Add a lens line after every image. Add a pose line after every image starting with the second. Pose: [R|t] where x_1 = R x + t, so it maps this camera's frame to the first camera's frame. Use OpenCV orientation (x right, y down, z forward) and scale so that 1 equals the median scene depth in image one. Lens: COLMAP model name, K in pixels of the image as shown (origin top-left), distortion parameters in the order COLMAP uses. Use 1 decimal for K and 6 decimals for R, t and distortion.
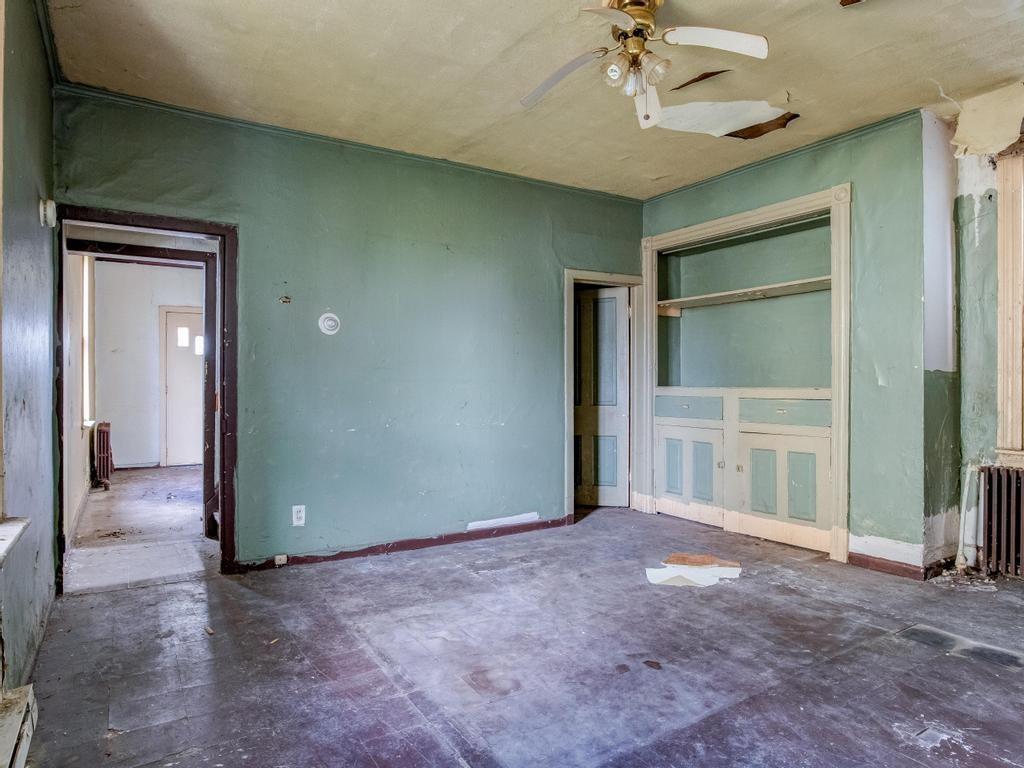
lens RADIAL K [[622.0, 0, 512.0], [0, 622.0, 384.0], [0, 0, 1]] dist [-0.035489, 0.019972]
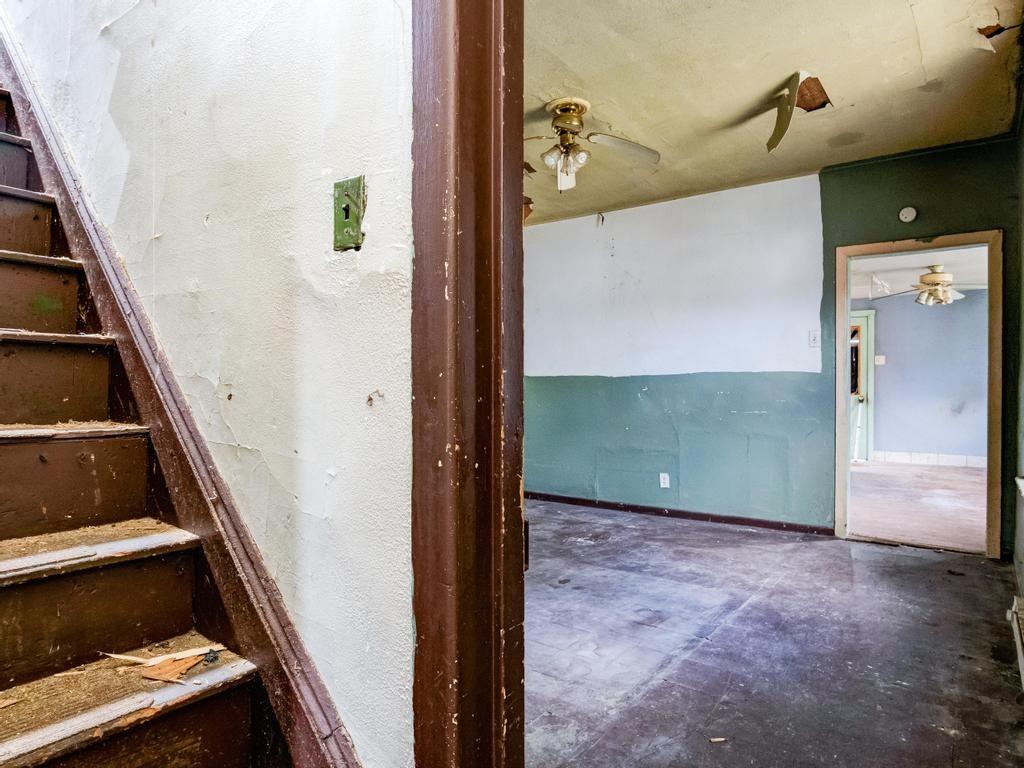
lens RADIAL K [[622.0, 0, 512.0], [0, 622.0, 384.0], [0, 0, 1]] dist [-0.035489, 0.019972]
pose [[-0.358929, -0.002147, 0.933362, -1.110392], [-0.001662, 0.999997, 0.001661, -0.005353], [-0.933363, -0.000955, -0.358932, 1.694436]]
